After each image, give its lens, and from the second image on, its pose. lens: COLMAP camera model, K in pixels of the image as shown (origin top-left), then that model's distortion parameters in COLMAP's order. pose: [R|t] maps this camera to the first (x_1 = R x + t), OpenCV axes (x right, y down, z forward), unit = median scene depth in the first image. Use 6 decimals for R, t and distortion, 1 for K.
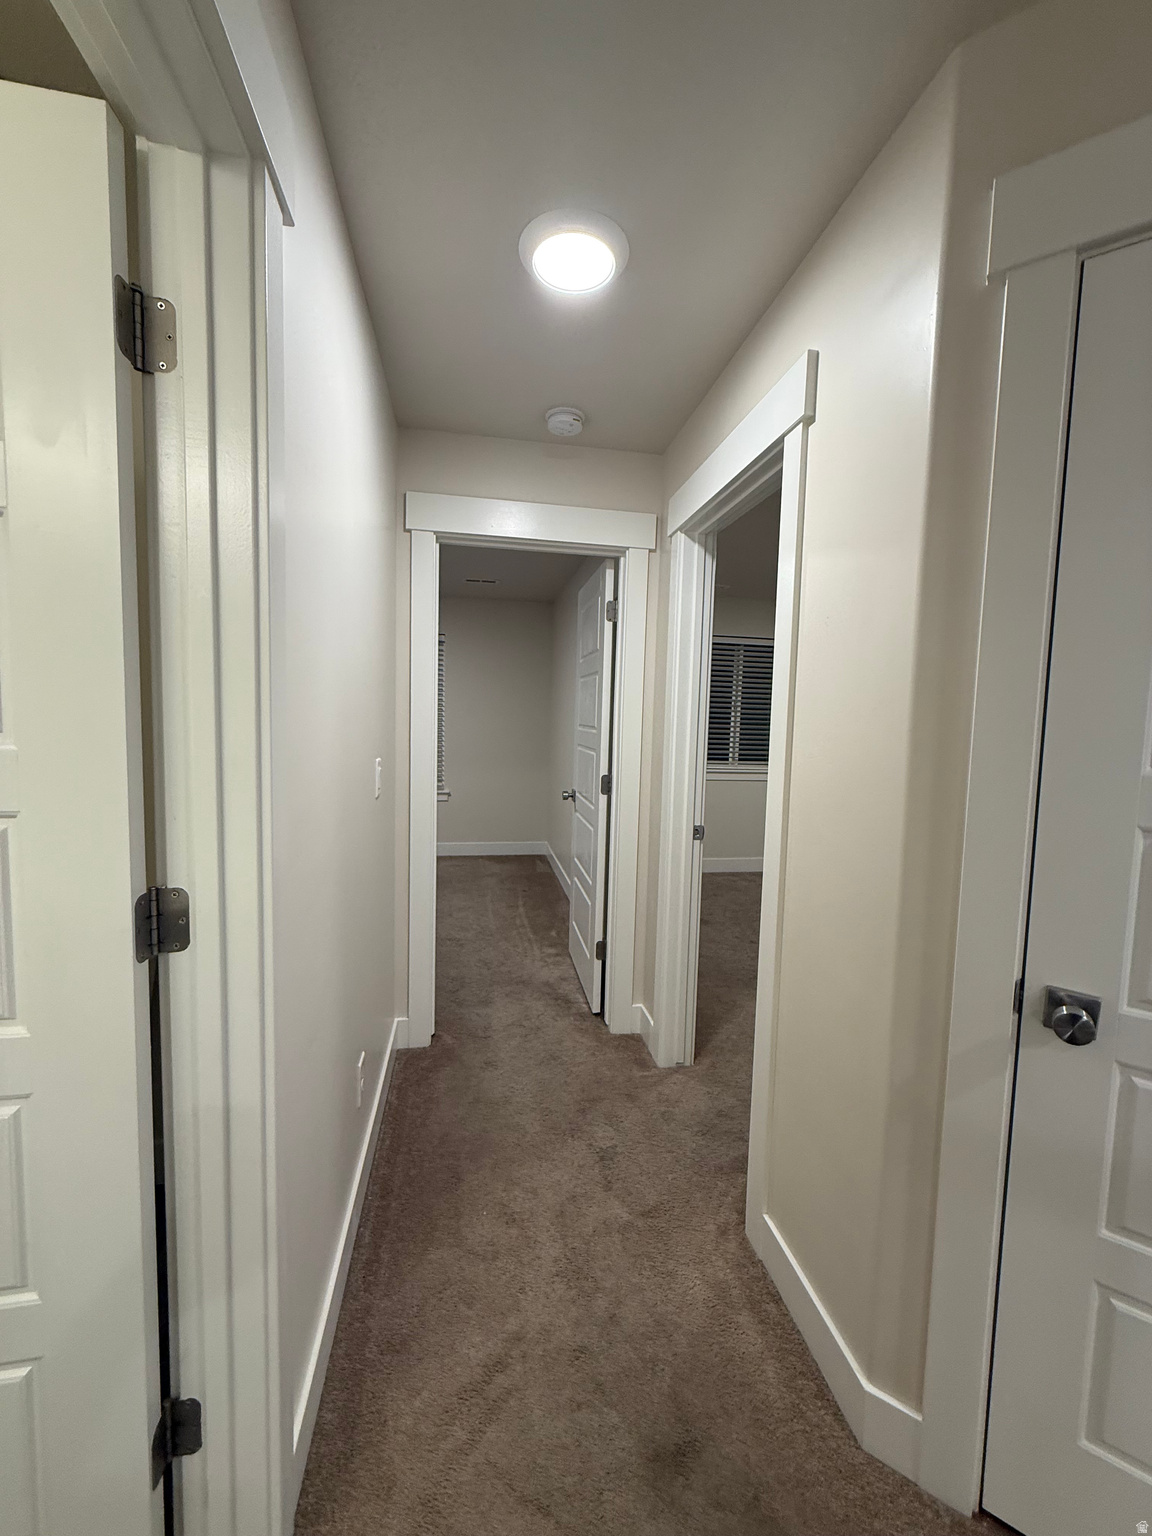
lens RADIAL K [[608.5, 0, 576.0], [0, 608.5, 768.0], [0, 0, 1]] dist [-0.000553, -0.001091]
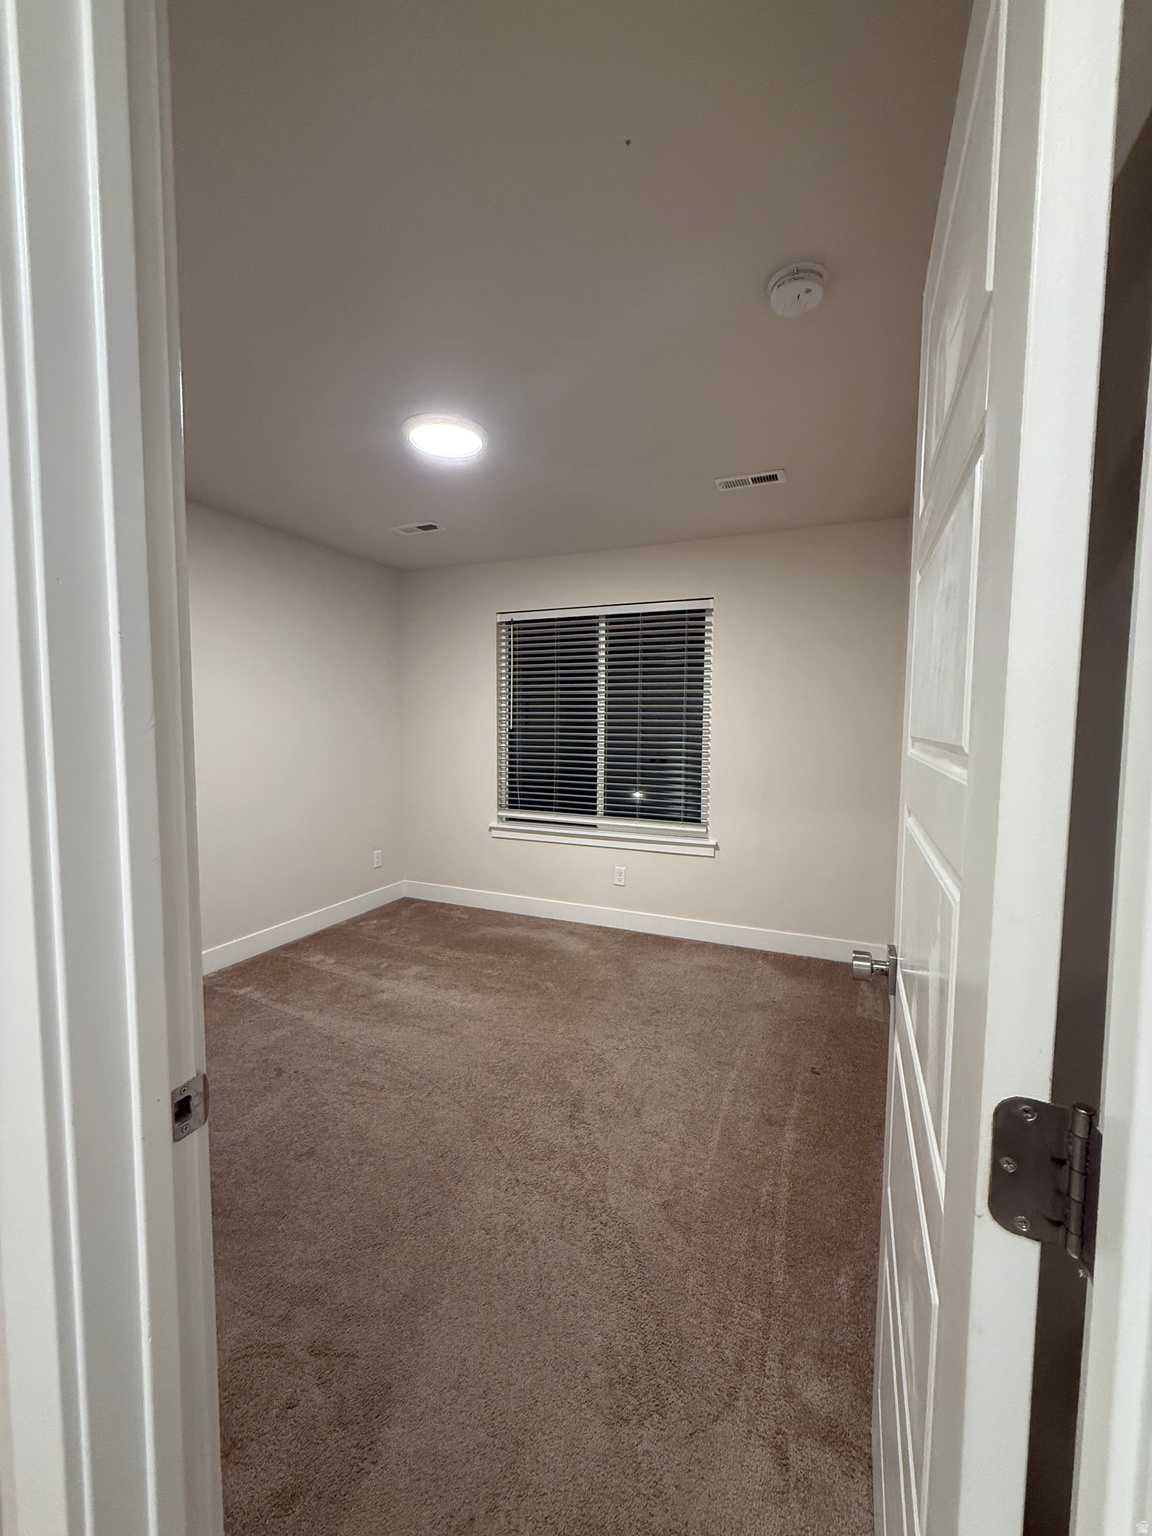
lens RADIAL K [[608.5, 0, 576.0], [0, 608.5, 768.0], [0, 0, 1]] dist [-0.000553, -0.001091]
pose [[0.836236, 0.015968, -0.548138, 0.025257], [-0.023751, 0.999693, -0.007113, -0.043147], [0.547856, 0.018967, 0.836358, 0.571347]]
